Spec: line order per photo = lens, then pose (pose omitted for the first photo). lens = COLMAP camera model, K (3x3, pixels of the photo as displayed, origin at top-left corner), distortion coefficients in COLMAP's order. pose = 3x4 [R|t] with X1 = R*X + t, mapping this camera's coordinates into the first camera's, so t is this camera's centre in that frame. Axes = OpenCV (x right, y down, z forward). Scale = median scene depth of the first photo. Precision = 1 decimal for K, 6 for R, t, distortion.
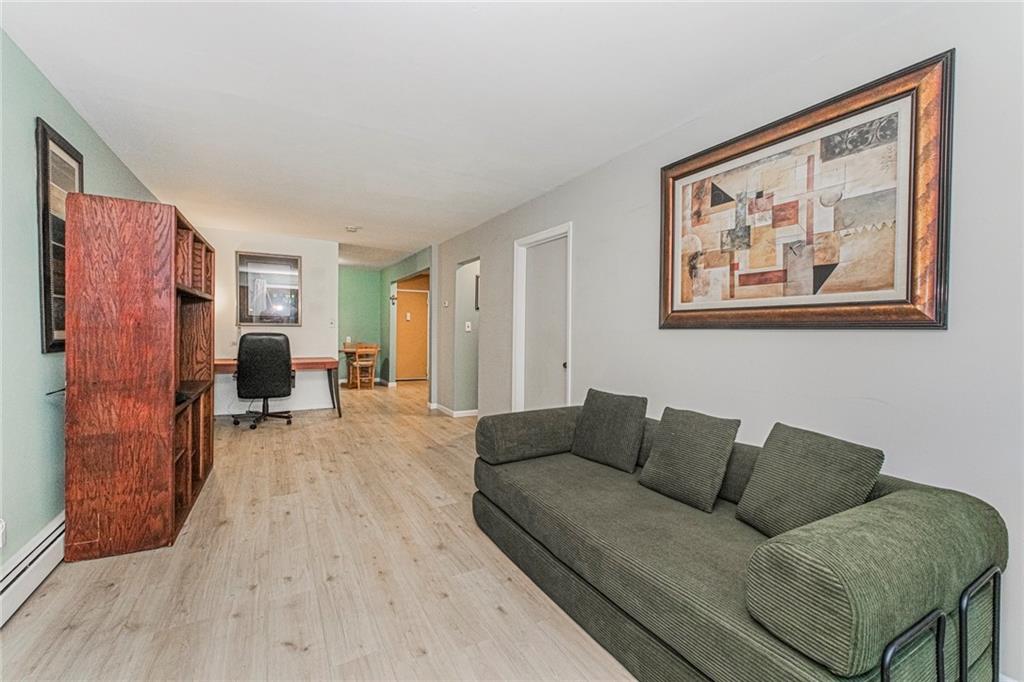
lens RADIAL K [[431.5, 0, 514.1], [0, 431.5, 337.5], [0, 0, 1]] dist [-0.002876, -0.000216]
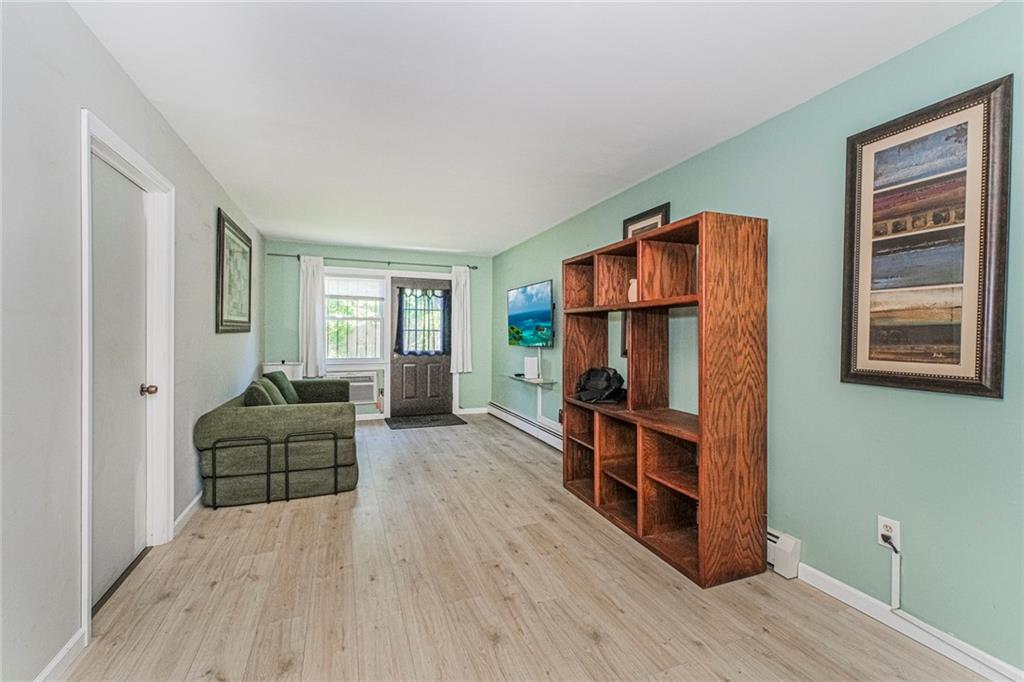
lens RADIAL K [[431.5, 0, 514.1], [0, 431.5, 337.5], [0, 0, 1]] dist [-0.002876, -0.000216]
pose [[-0.990980, -0.026549, 0.131353, -0.631617], [-0.023110, 0.999351, 0.027631, -0.056316], [-0.132002, 0.024346, -0.990950, 1.951350]]
